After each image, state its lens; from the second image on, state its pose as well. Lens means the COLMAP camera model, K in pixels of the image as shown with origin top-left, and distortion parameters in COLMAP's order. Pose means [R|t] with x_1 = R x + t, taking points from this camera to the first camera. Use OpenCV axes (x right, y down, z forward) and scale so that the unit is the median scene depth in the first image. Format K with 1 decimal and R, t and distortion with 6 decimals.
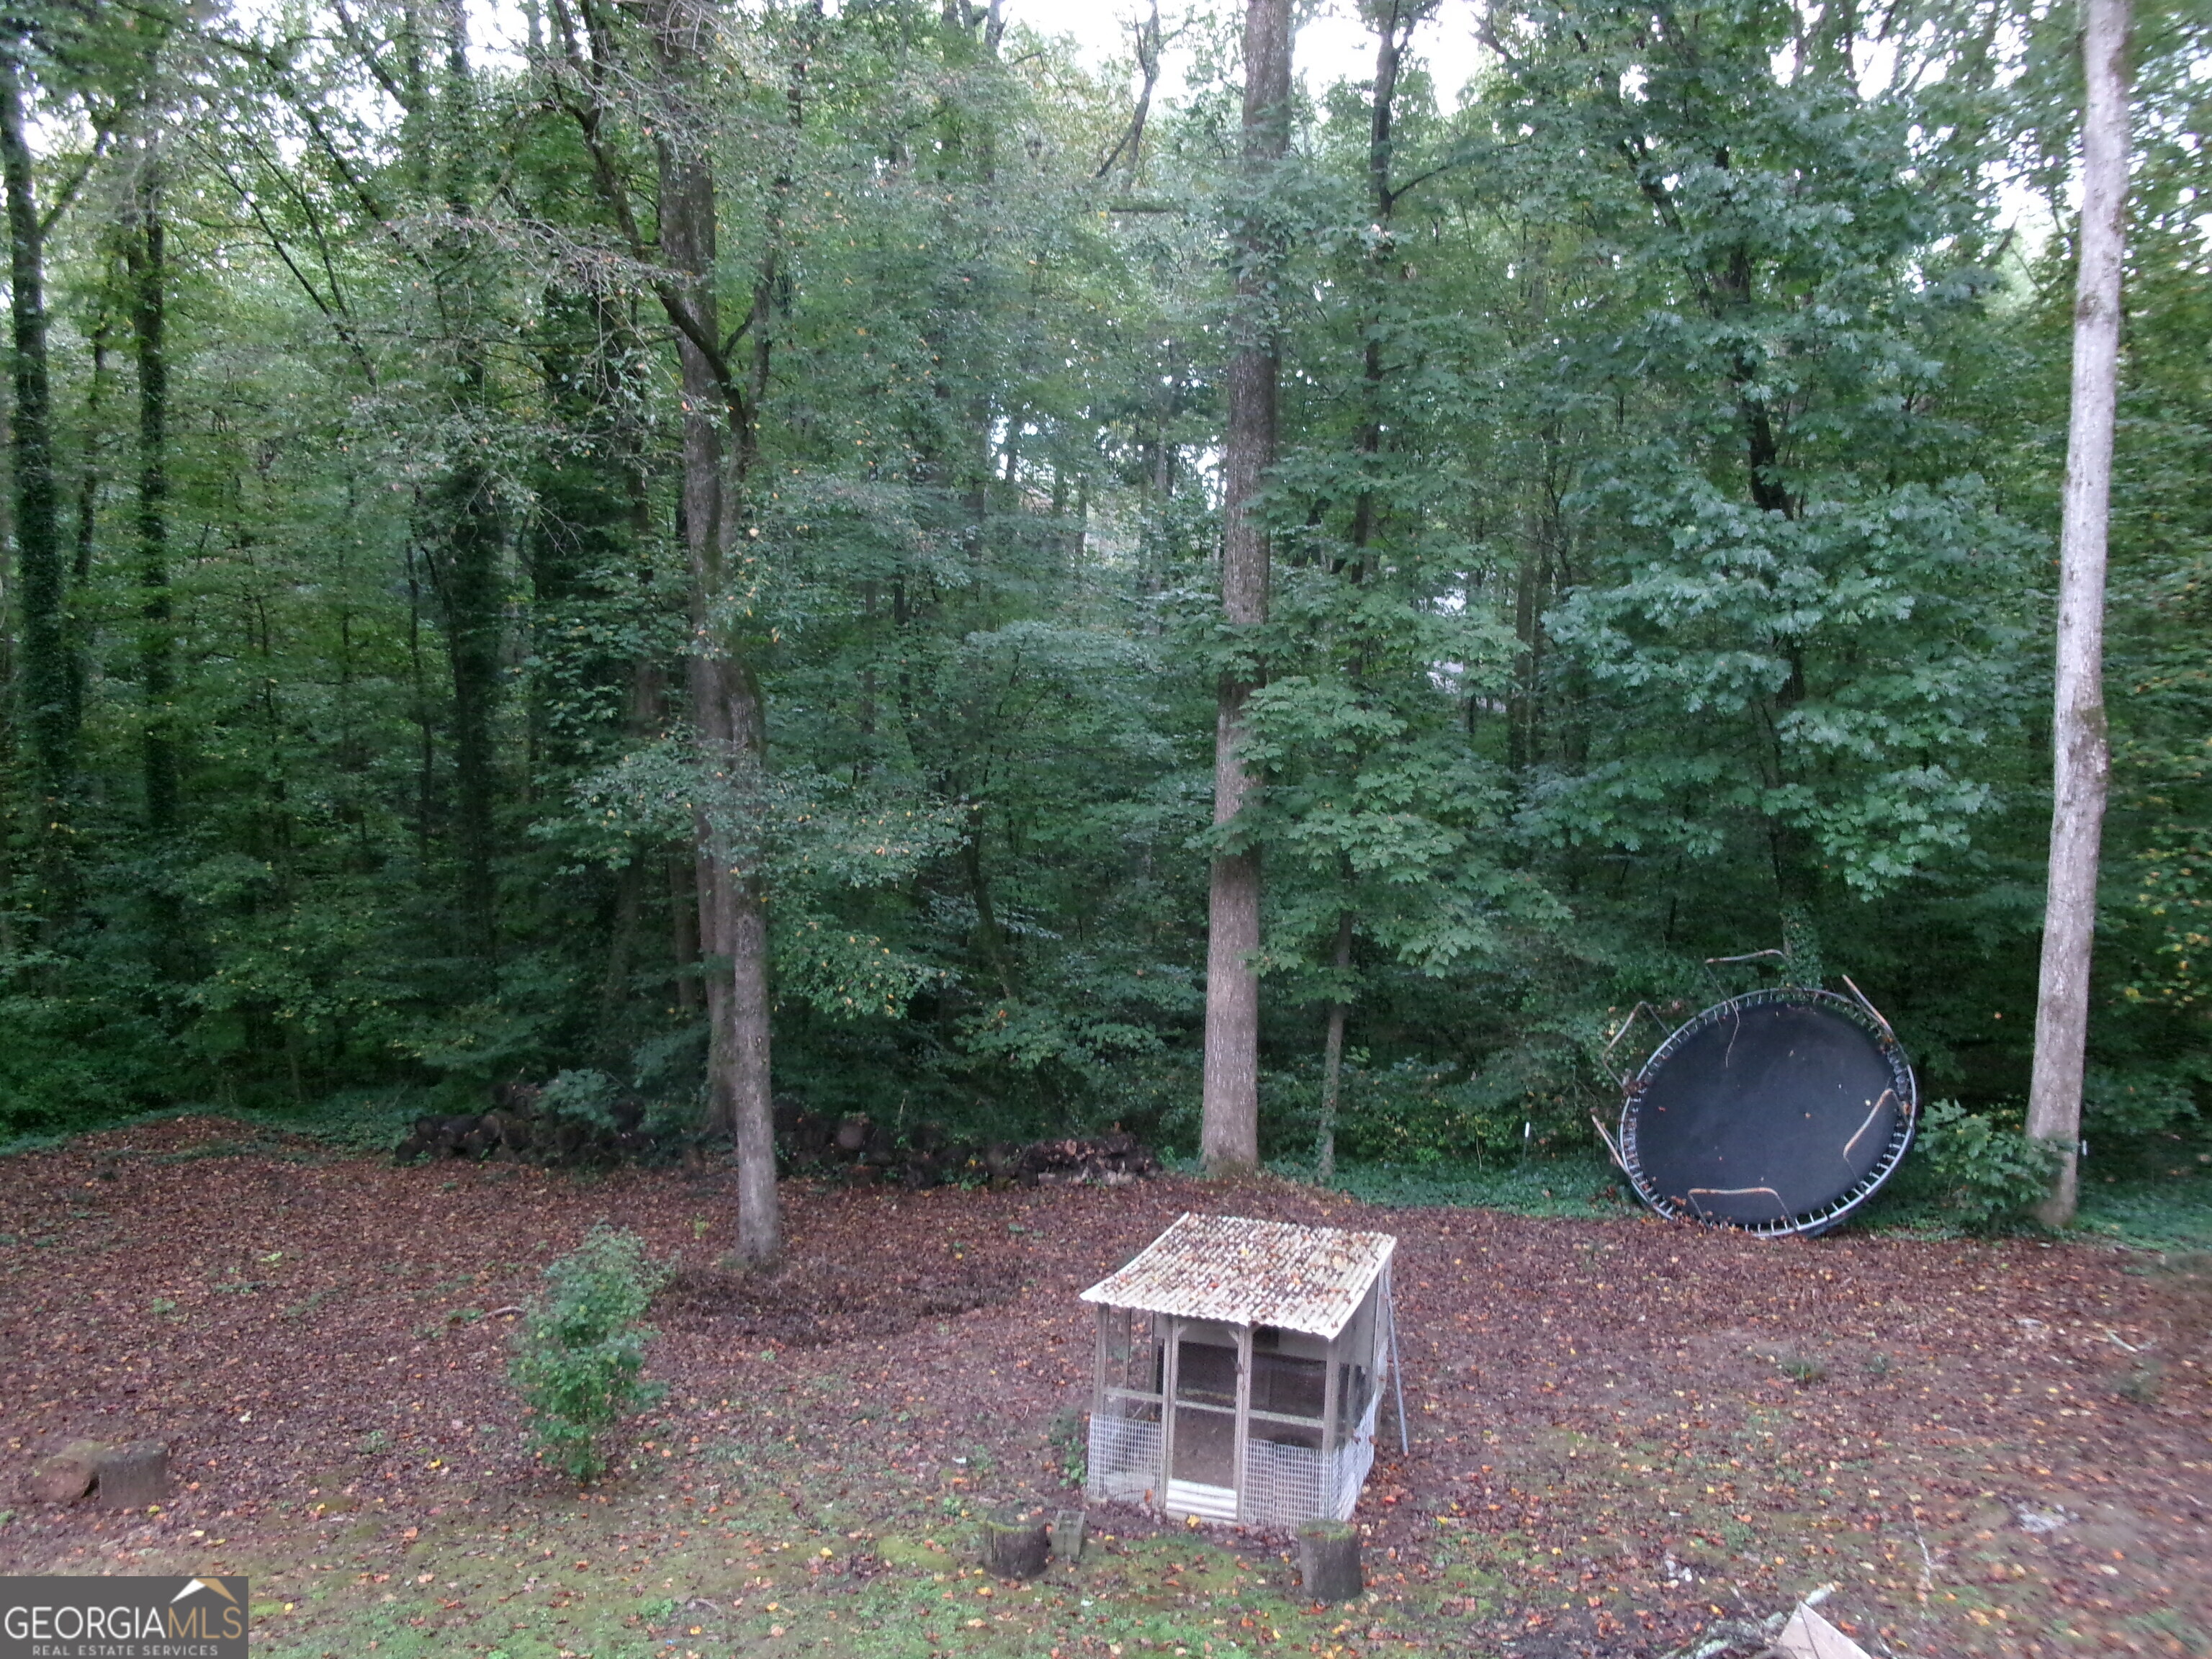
lens RADIAL K [[1860.1, 0, 1107.9], [0, 1860.1, 829.7], [0, 0, 1]] dist [0.011937, 0.005084]
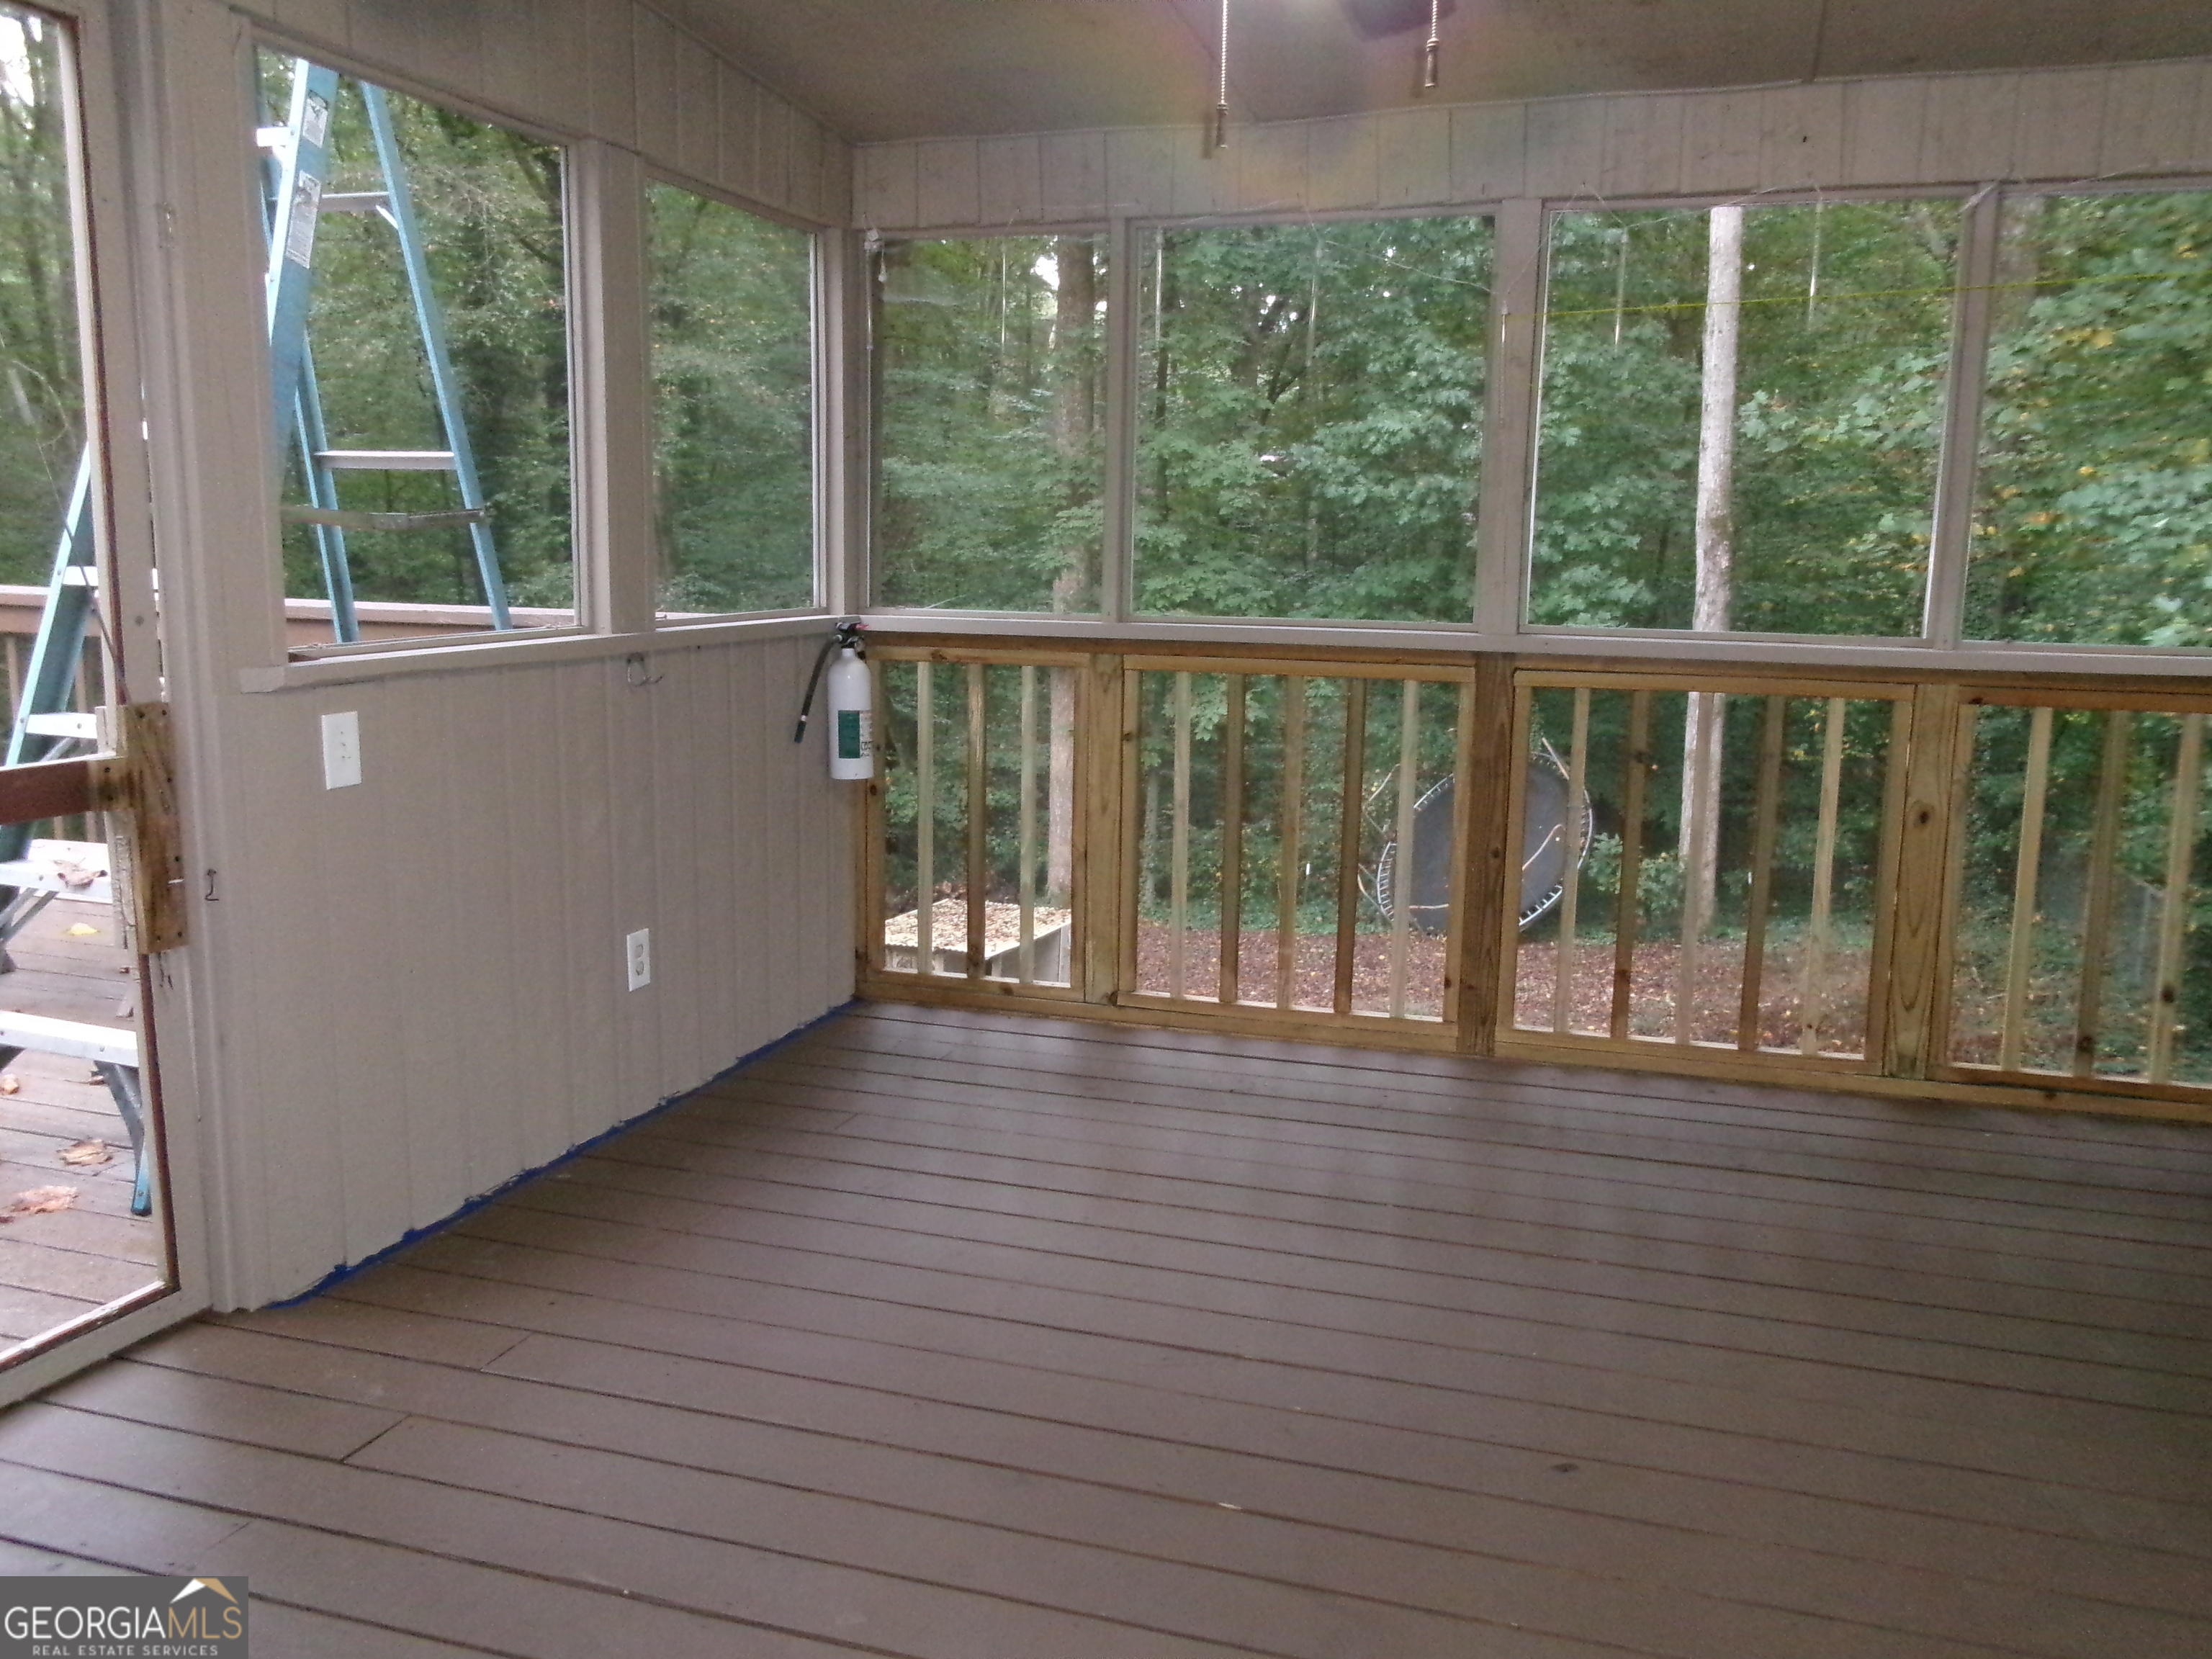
lens RADIAL K [[1860.1, 0, 1103.4], [0, 1860.1, 831.7], [0, 0, 1]] dist [0.011937, 0.005084]
pose [[0.998623, -0.004869, -0.052234, 0.176145], [0.009498, 0.996009, 0.088751, 0.029178], [0.051593, -0.089125, 0.994683, -0.265319]]
